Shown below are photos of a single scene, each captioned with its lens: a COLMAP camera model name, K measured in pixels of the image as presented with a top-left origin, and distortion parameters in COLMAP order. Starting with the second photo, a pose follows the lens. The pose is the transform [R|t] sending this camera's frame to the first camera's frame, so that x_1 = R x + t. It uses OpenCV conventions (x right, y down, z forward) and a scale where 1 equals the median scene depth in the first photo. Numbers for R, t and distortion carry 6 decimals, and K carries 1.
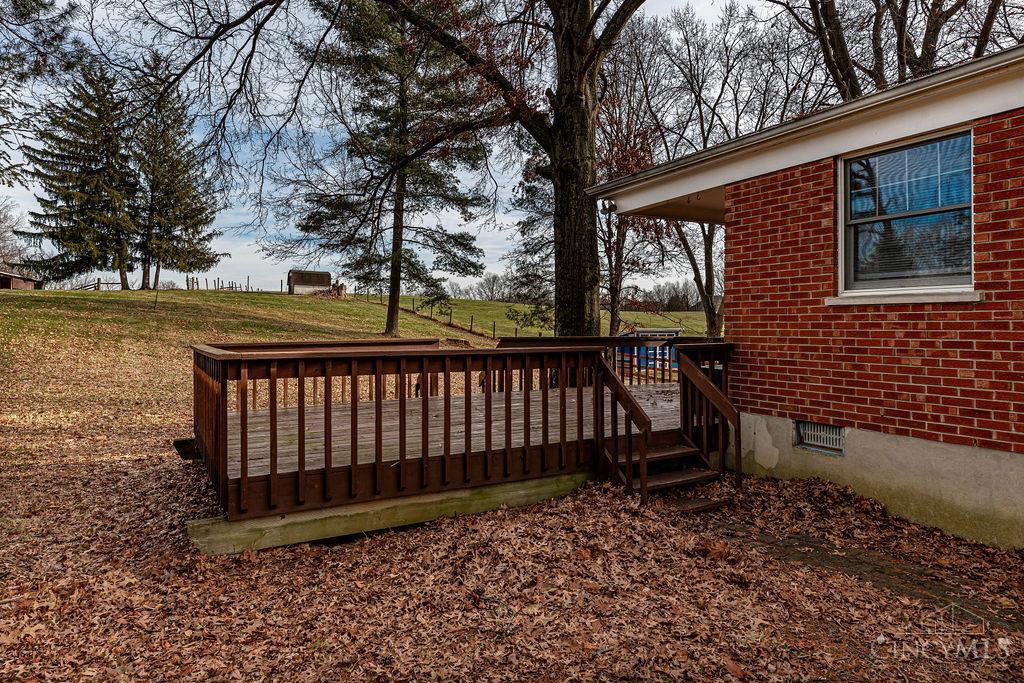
lens RADIAL K [[612.6, 0, 509.9], [0, 612.6, 317.8], [0, 0, 1]] dist [-0.009640, 0.000254]
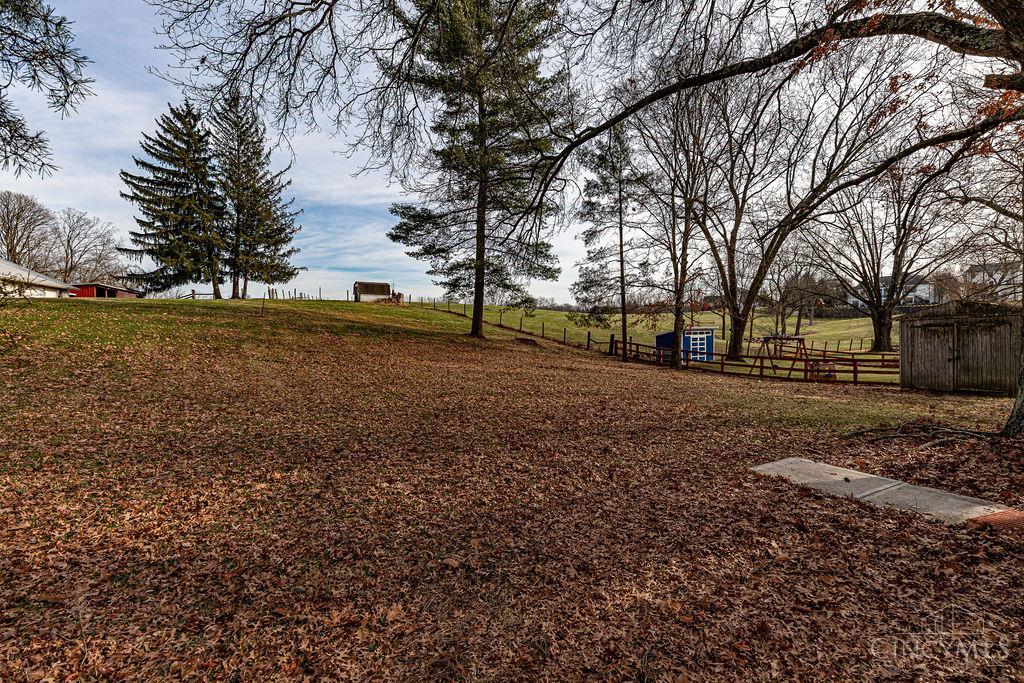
lens RADIAL K [[458.6, 0, 512.0], [0, 458.6, 341.5], [0, 0, 1]] dist [0.001566, -0.001475]
pose [[0.999614, -0.013740, 0.024147, -0.091585], [0.012594, 0.998817, 0.046976, 0.000730], [-0.024763, -0.046653, 0.998604, 0.107529]]
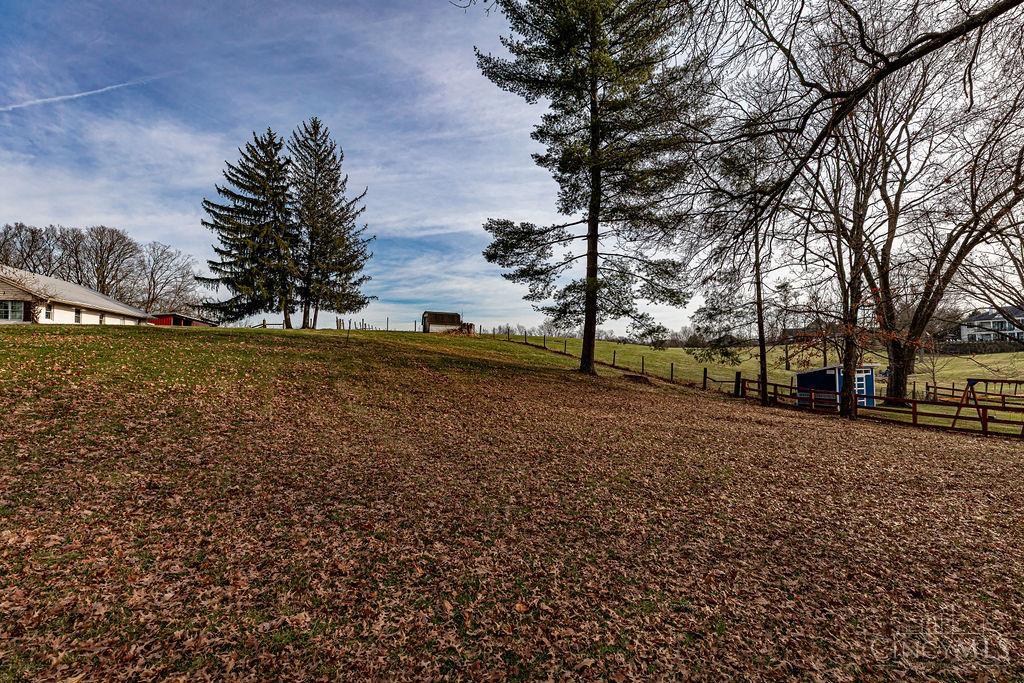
lens RADIAL K [[471.4, 0, 512.8], [0, 471.4, 338.1], [0, 0, 1]] dist [-0.003952, -0.000140]
pose [[0.996353, -0.007308, -0.085018, -0.149598], [0.004564, 0.999464, -0.032421, 0.000261], [0.085210, 0.031915, 0.995852, 0.179454]]
